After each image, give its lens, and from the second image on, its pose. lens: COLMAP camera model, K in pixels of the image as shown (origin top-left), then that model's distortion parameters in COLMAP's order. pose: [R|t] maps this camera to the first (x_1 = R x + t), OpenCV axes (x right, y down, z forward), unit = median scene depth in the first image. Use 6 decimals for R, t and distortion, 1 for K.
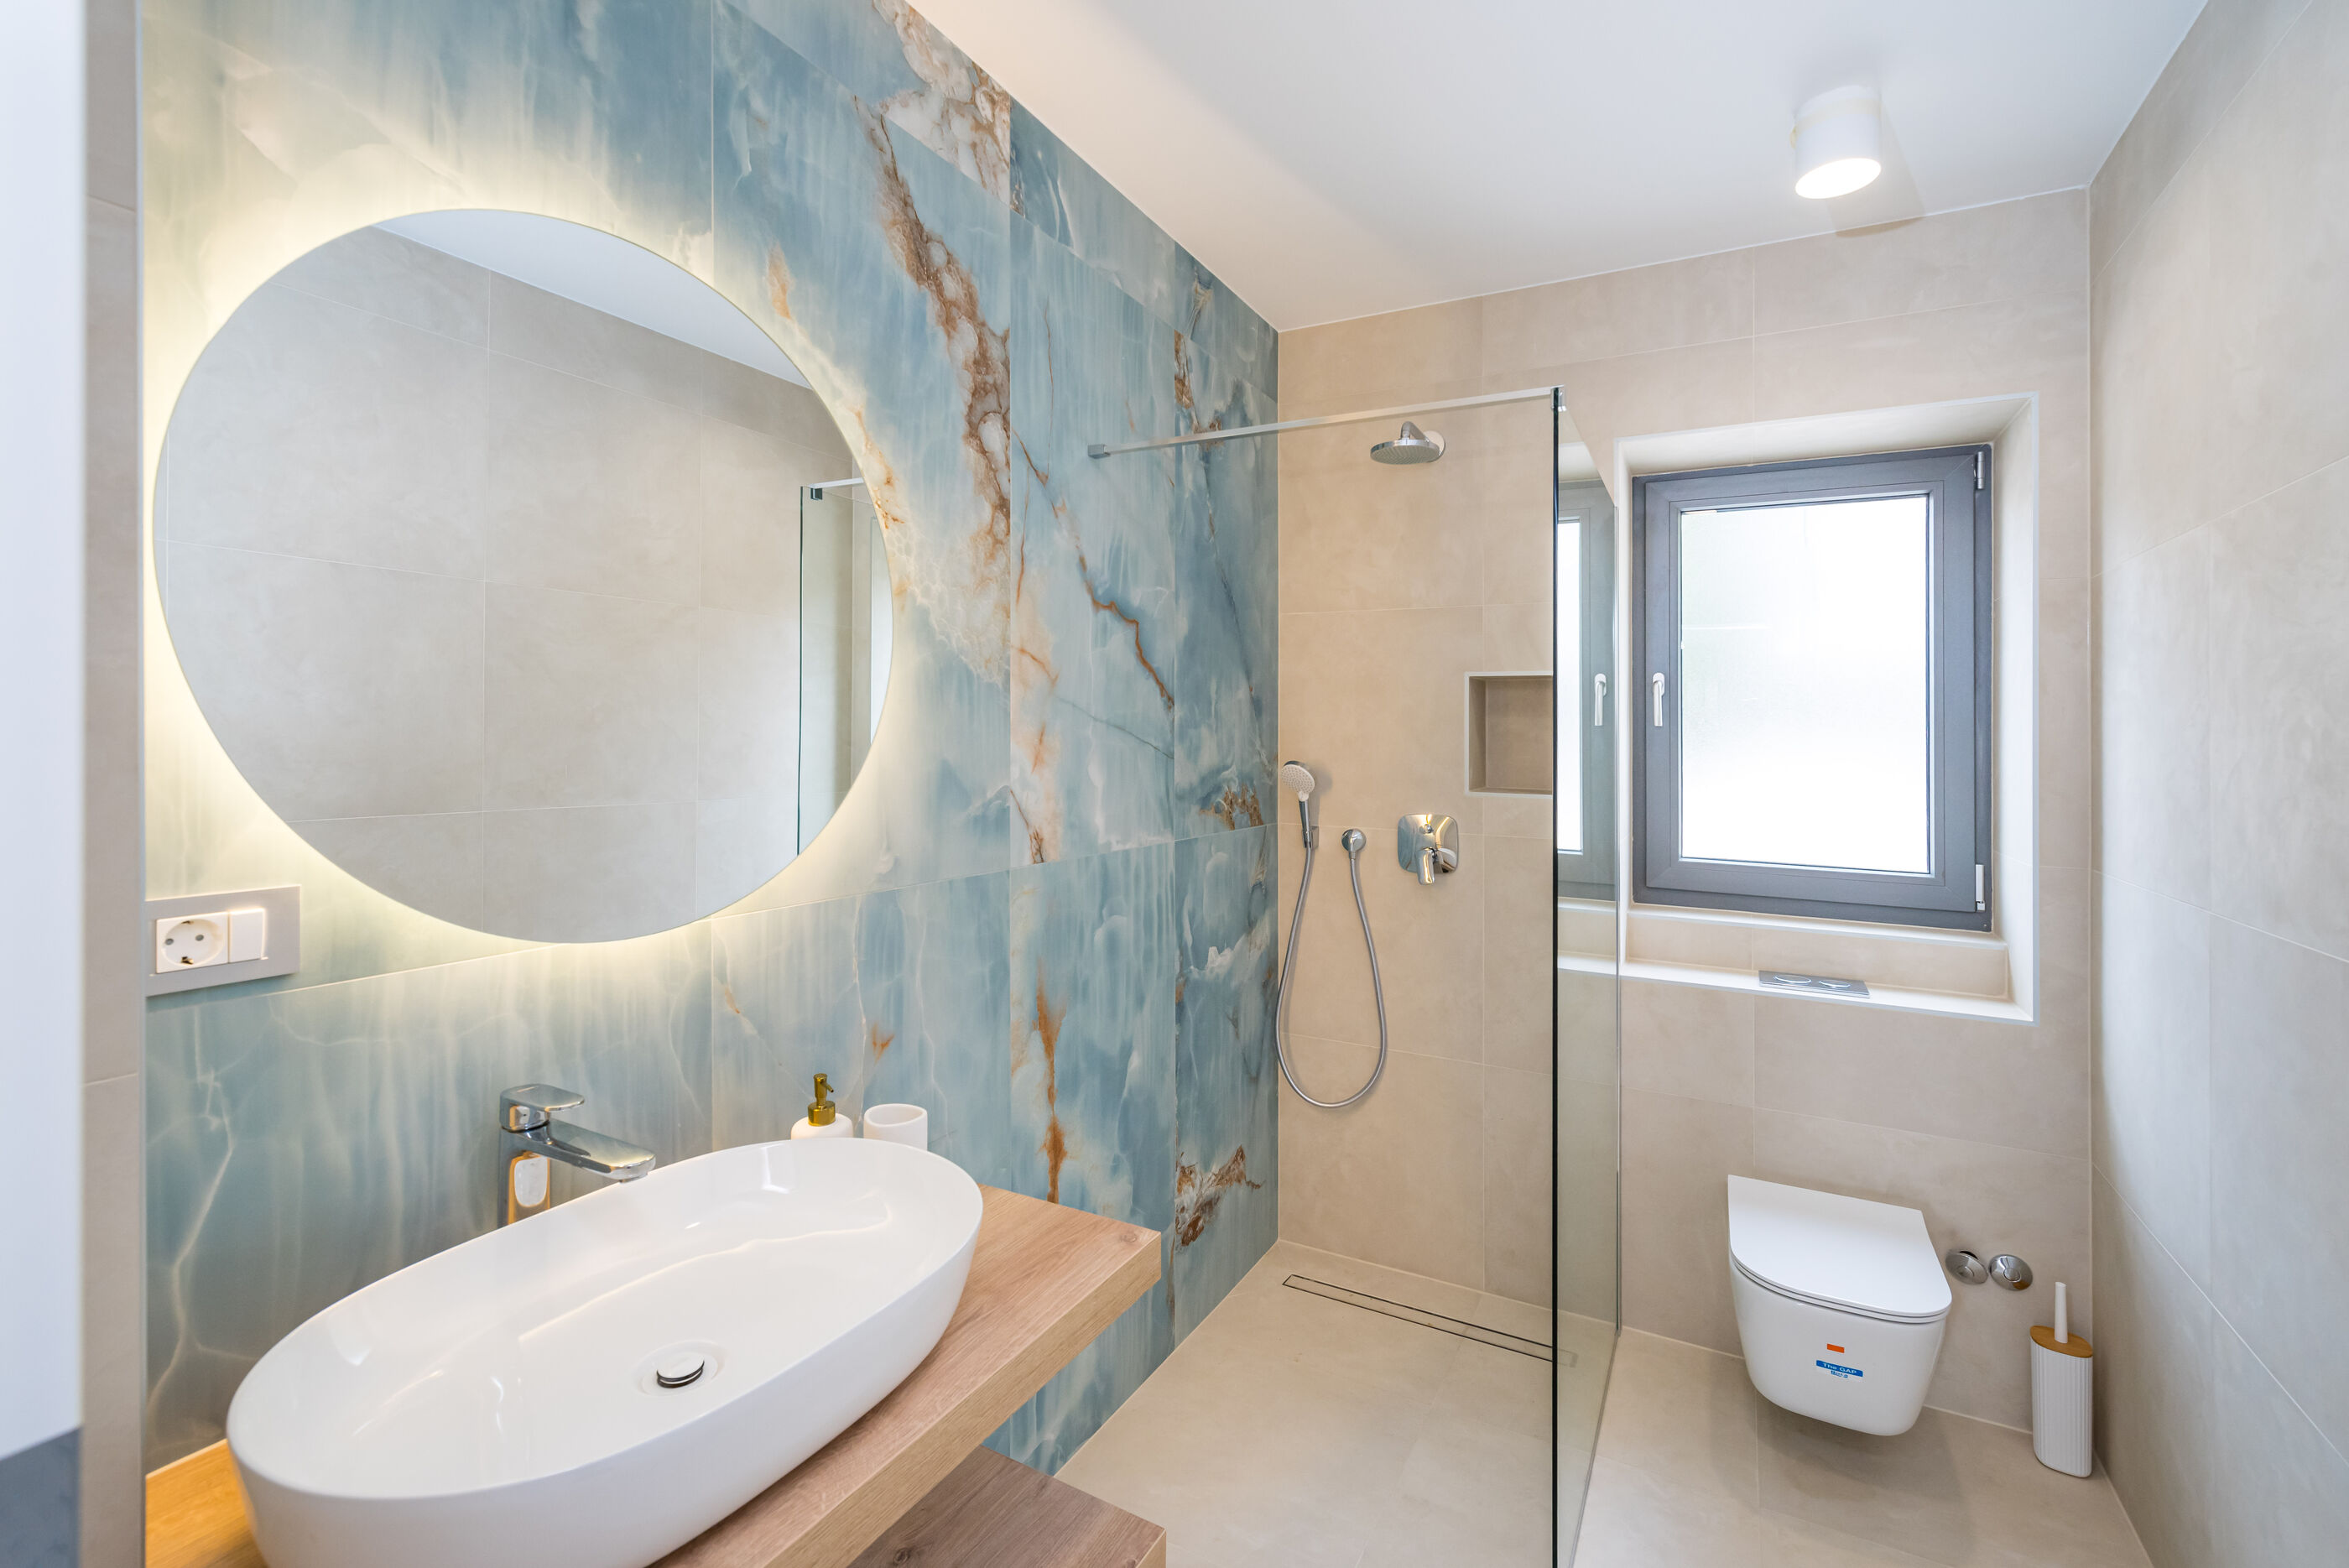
lens RADIAL K [[1018.5, 0, 1176.9], [0, 1018.5, 768.1], [0, 0, 1]] dist [-0.004505, -0.000498]
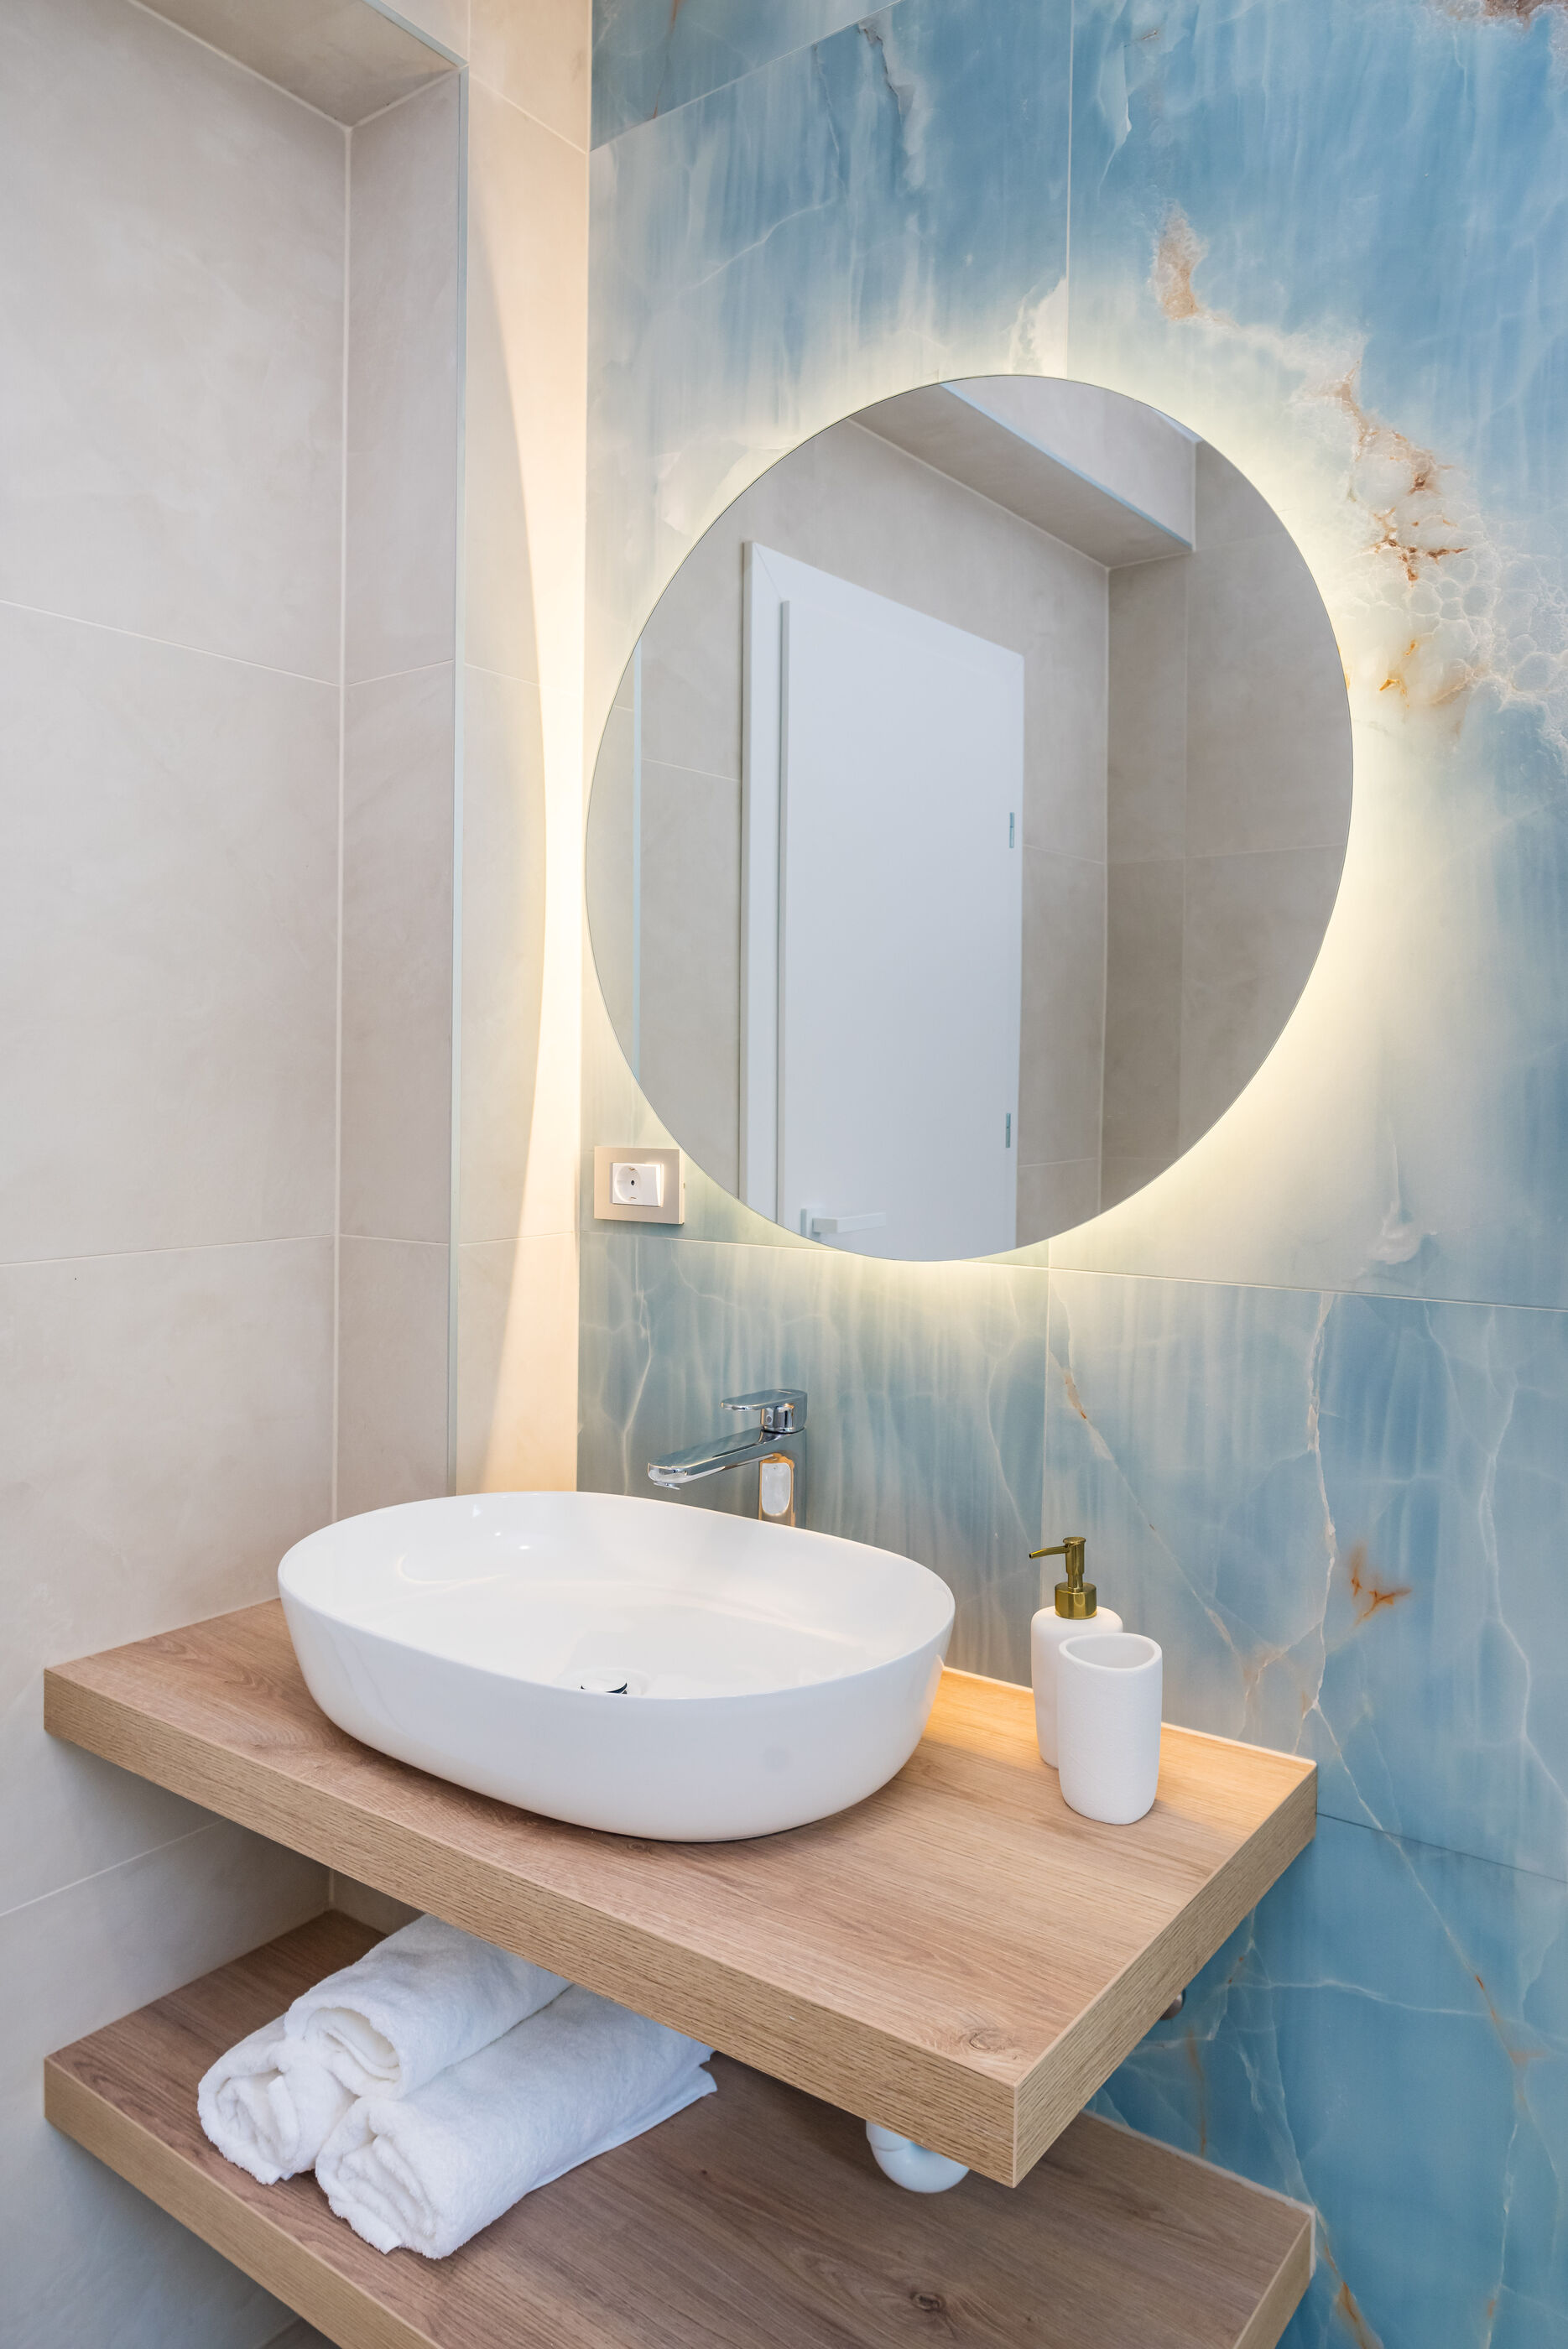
lens RADIAL K [[1561.4, 0, 784.9], [0, 1561.4, 1167.0], [0, 0, 1]] dist [-0.004703, 0.001509]
pose [[-0.129129, 0.036558, -0.990954, 0.622953], [-0.036014, 0.998488, 0.041529, 0.039841], [0.990974, 0.041050, -0.127617, 0.942891]]
